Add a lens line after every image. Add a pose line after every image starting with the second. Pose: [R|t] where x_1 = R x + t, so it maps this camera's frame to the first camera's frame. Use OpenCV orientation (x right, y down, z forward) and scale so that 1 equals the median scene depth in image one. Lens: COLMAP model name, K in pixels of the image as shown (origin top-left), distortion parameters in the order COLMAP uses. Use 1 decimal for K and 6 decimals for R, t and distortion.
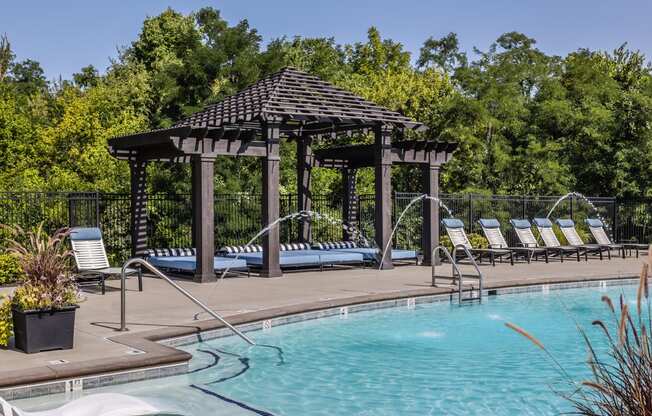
lens RADIAL K [[767.5, 0, 296.1], [0, 767.5, 207.4], [0, 0, 1]] dist [-0.007077, 0.004193]
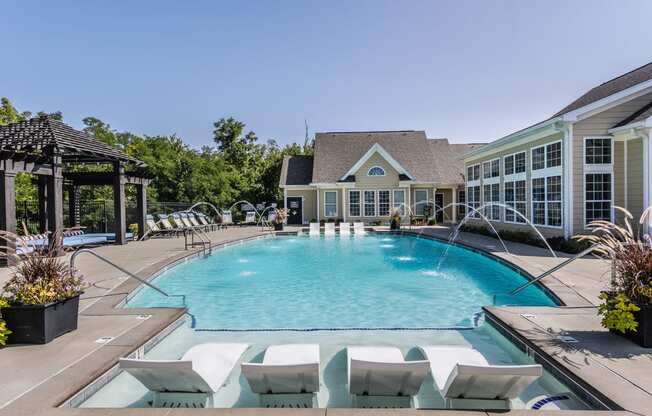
lens RADIAL K [[340.2, 0, 326.0], [0, 340.2, 208.0], [0, 0, 1]] dist [0.000801, 0.000238]
pose [[0.611063, -0.011624, 0.791496, -0.202600], [0.013179, 0.999903, 0.004510, 0.000251], [-0.791472, 0.007675, 0.611157, 0.161916]]
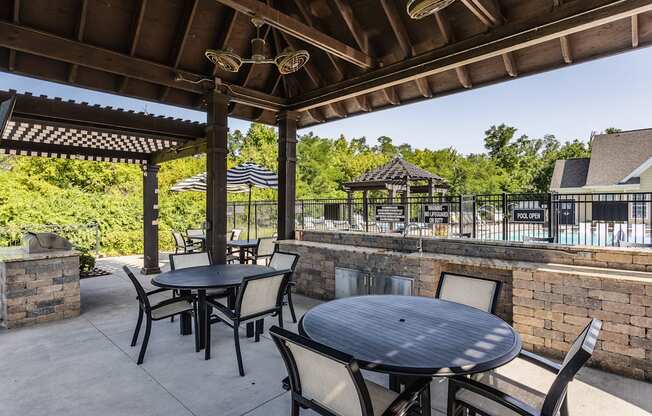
lens RADIAL K [[340.2, 0, 326.0], [0, 340.2, 208.0], [0, 0, 1]] dist [0.000801, 0.000238]
pose [[0.985418, 0.002033, 0.170137, -0.482463], [-0.001886, 0.999998, -0.001022, 0.002928], [-0.170139, 0.000686, 0.985420, -0.191500]]
